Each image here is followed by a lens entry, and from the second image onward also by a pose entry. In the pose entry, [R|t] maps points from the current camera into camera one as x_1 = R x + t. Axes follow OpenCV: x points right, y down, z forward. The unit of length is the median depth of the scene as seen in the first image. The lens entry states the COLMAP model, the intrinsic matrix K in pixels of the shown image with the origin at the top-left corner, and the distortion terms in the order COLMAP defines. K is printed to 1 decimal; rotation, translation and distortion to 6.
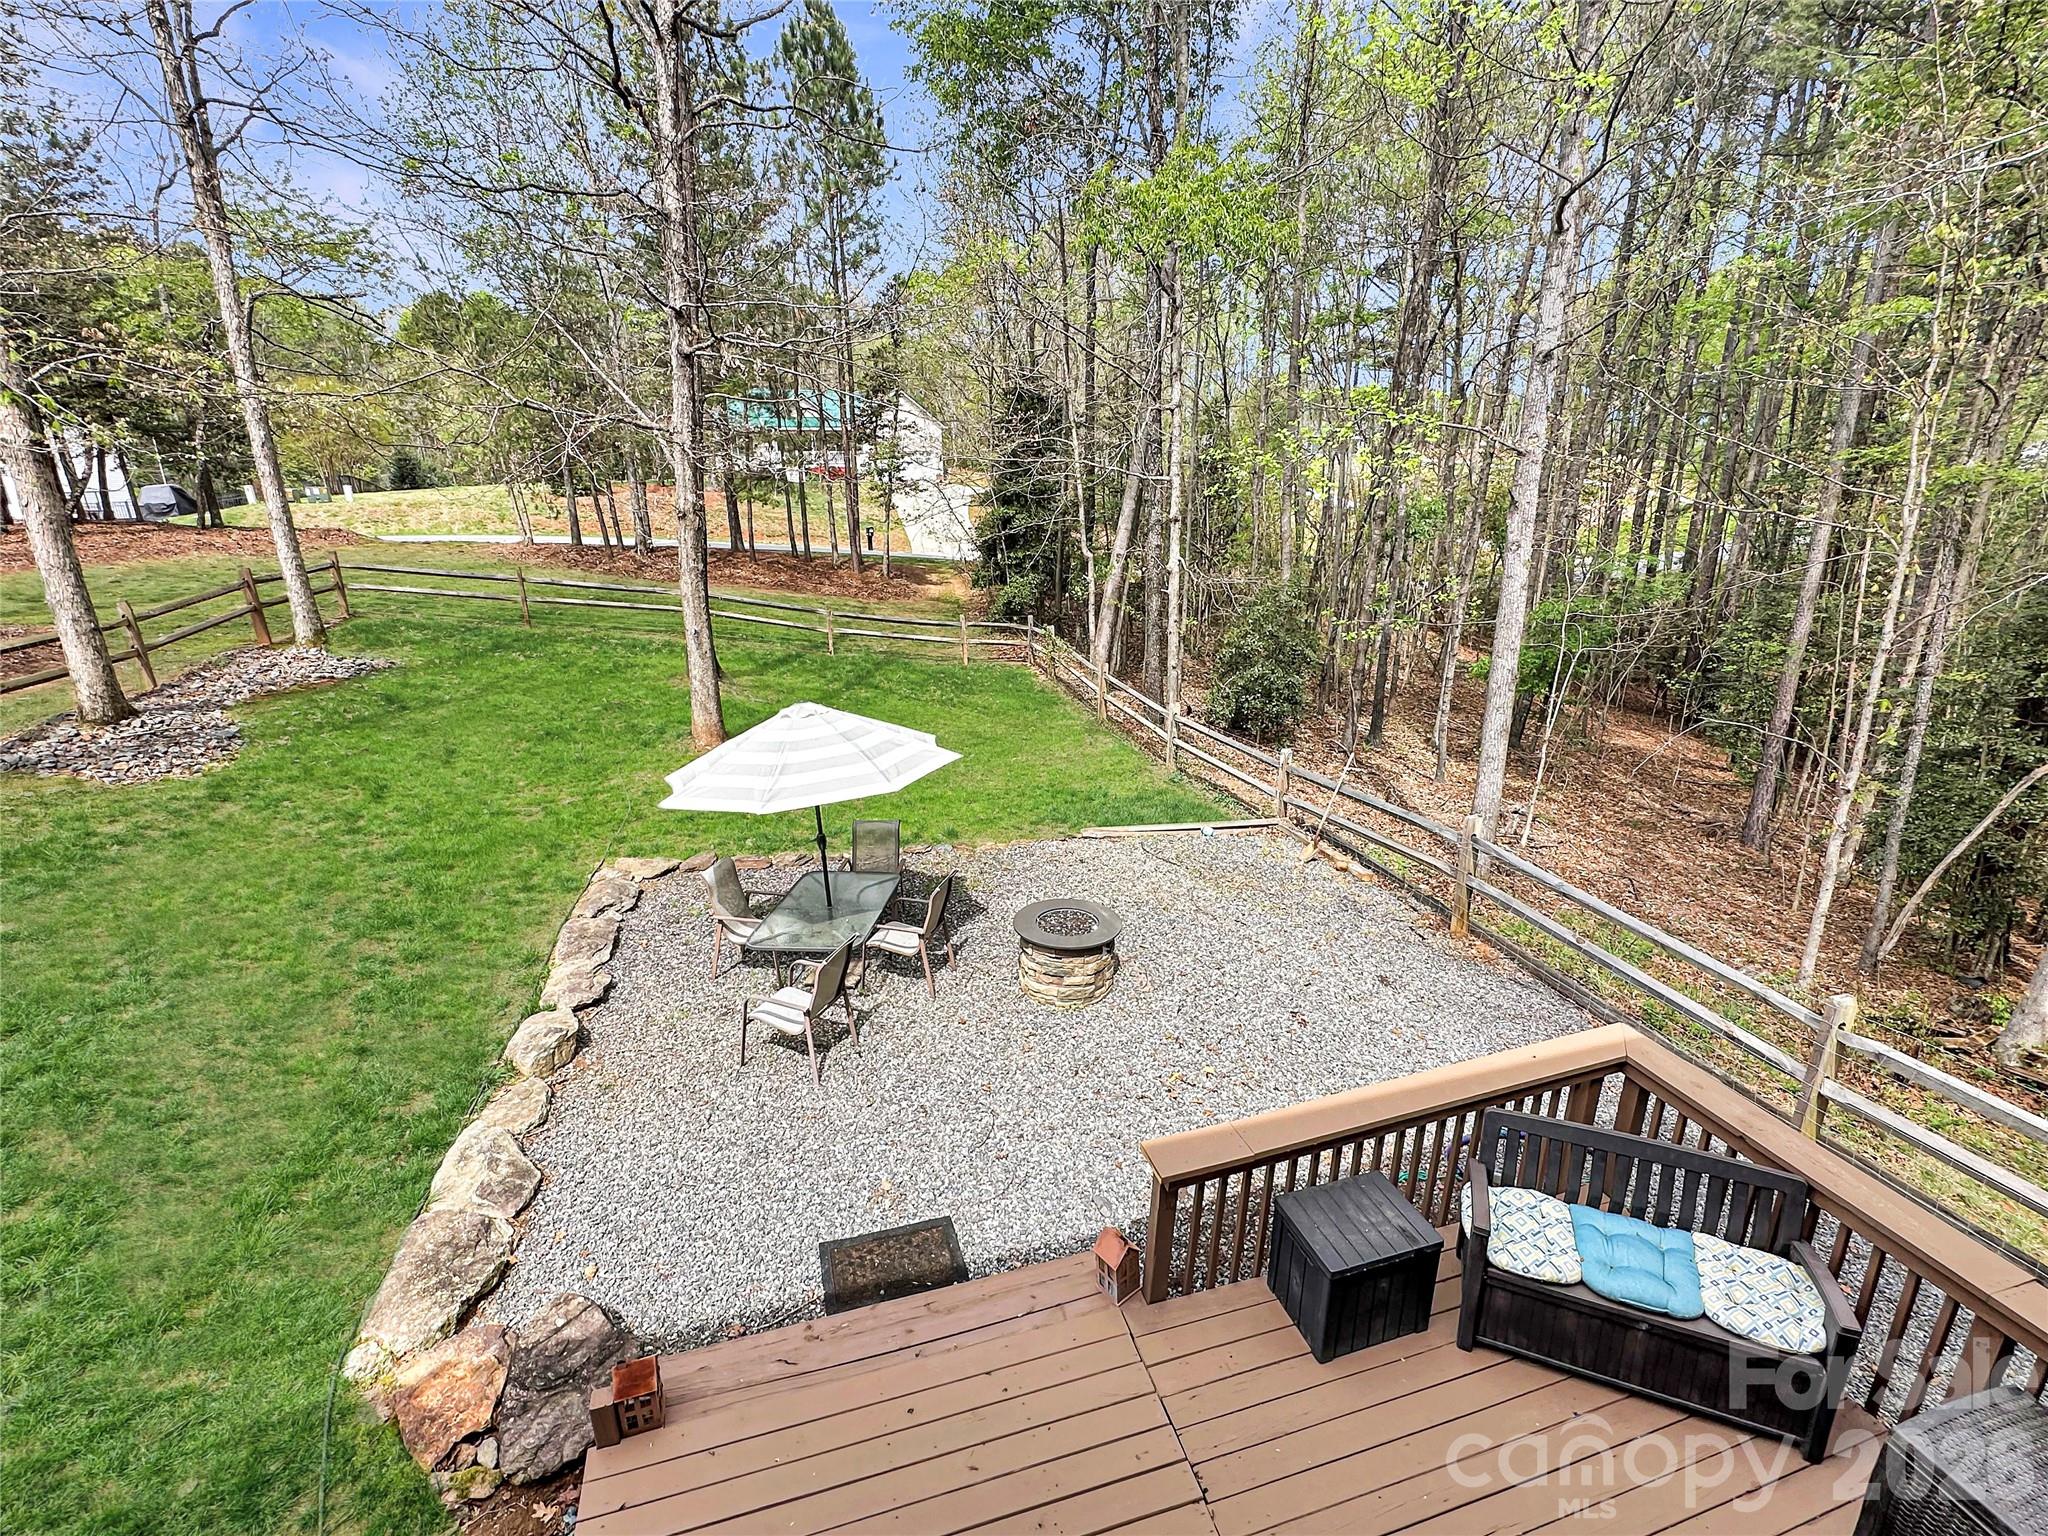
lens RADIAL K [[902.9, 0, 1024.0], [0, 902.9, 768.0], [0, 0, 1]] dist [-0.004040, -0.000585]
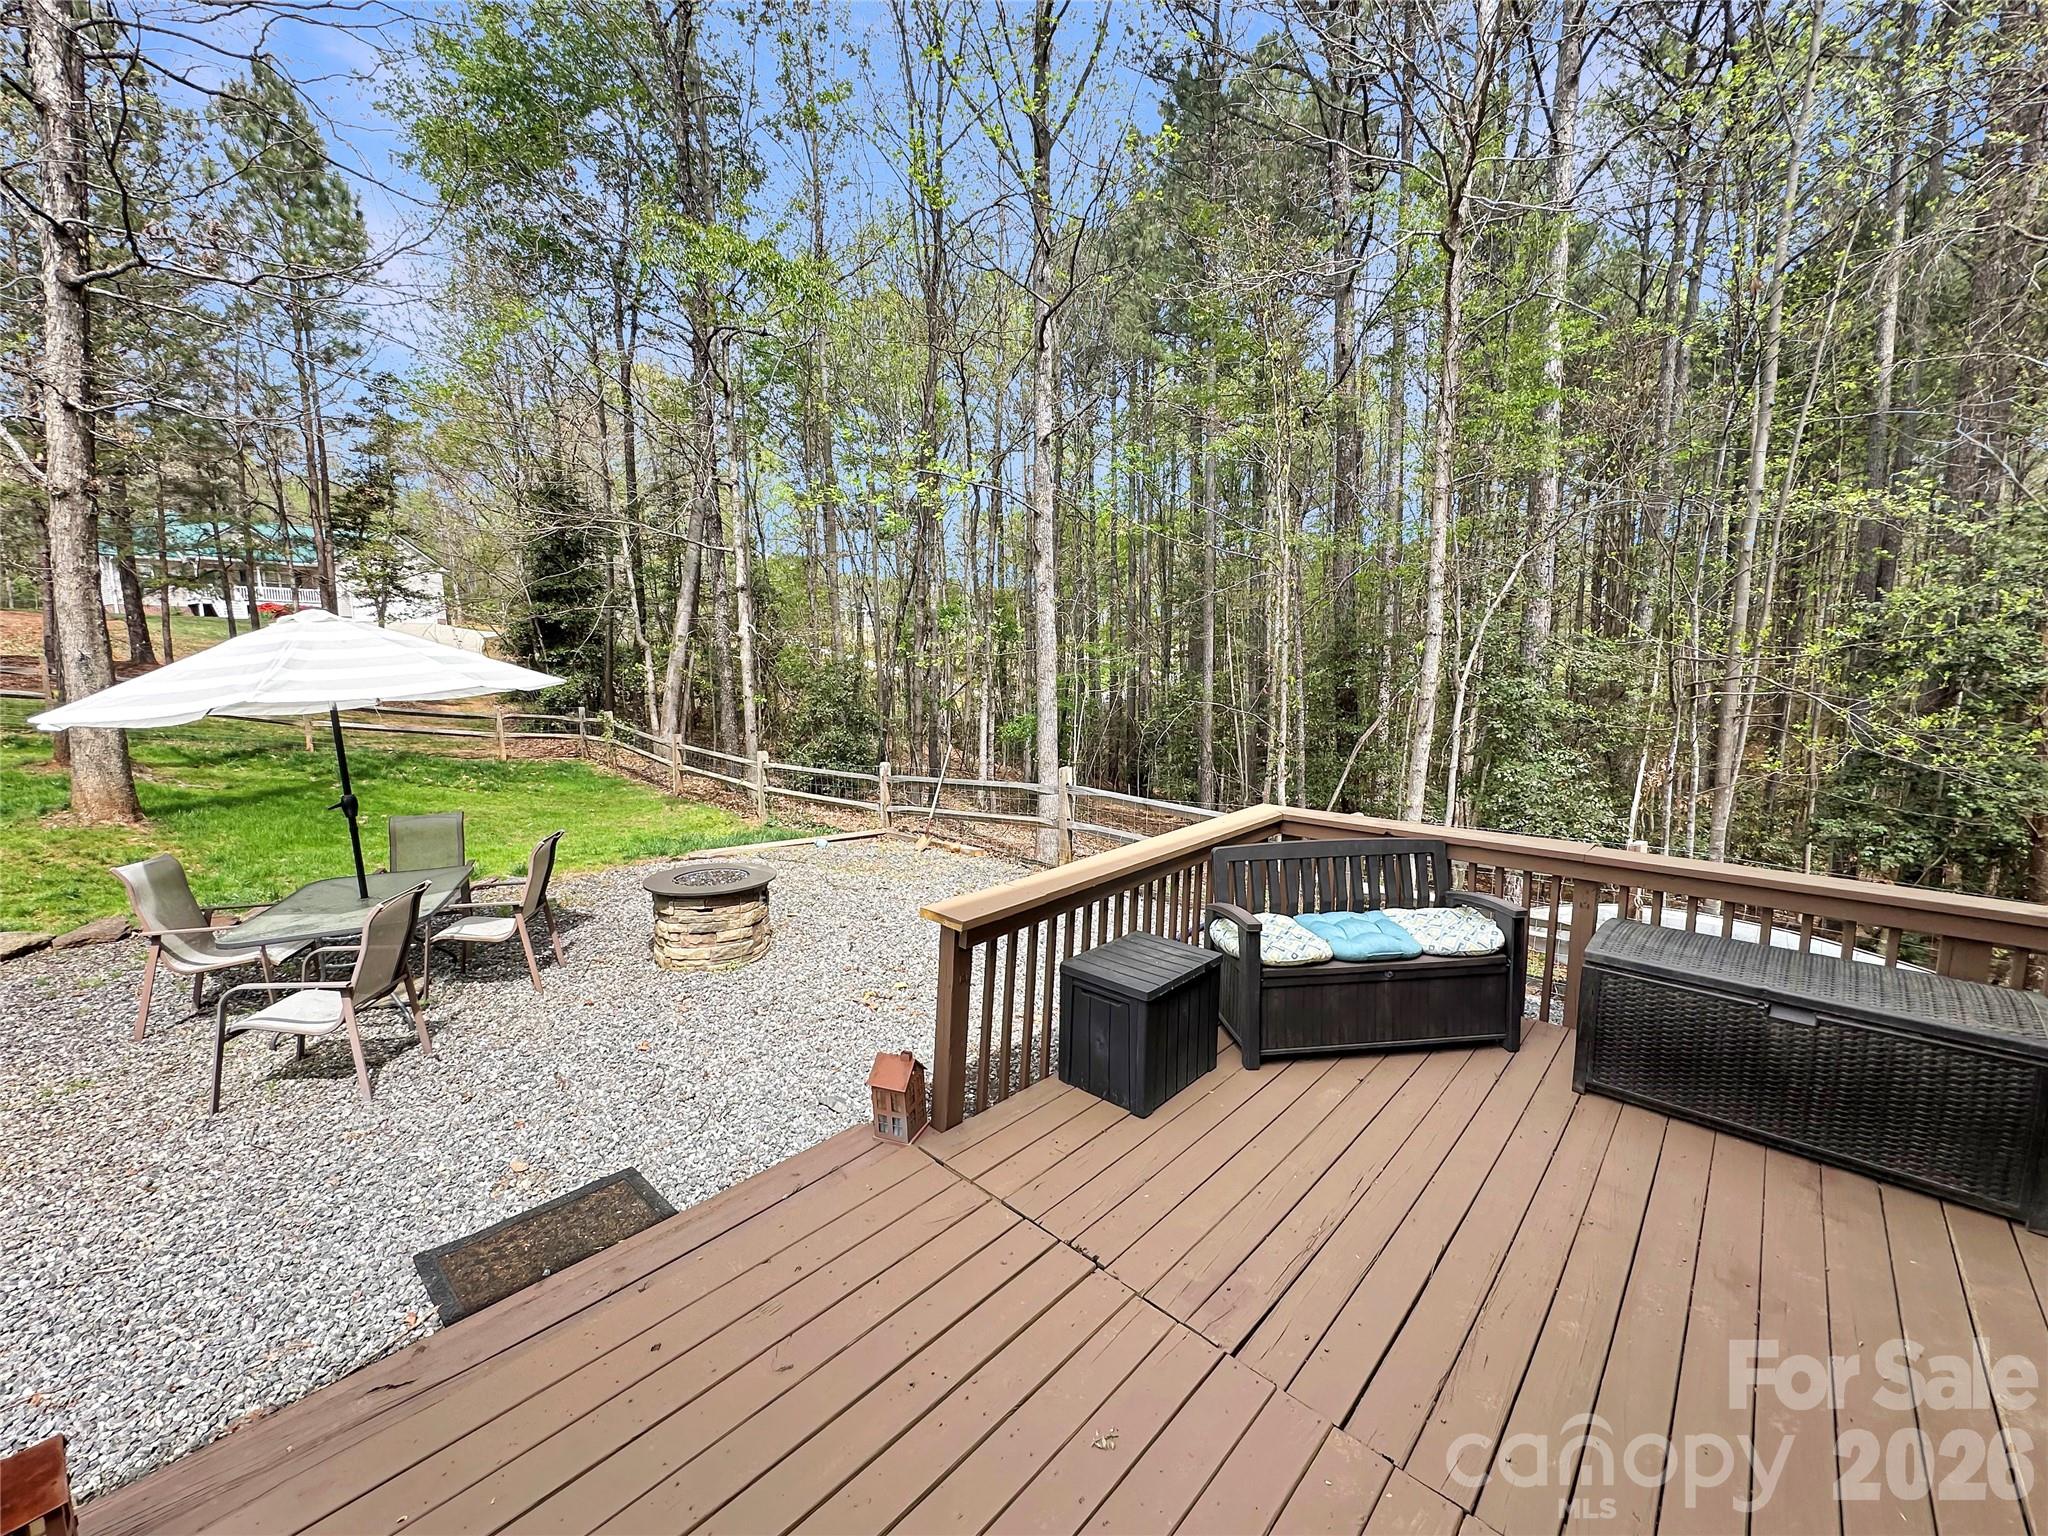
lens RADIAL K [[813.1, 0, 1024.0], [0, 813.1, 768.0], [0, 0, 1]] dist [-0.000295, -0.000356]
pose [[0.860421, -0.055265, 0.506578, -0.066975], [0.142596, 0.980500, -0.135230, 0.171393], [-0.489226, 0.188590, 0.851523, 0.127174]]
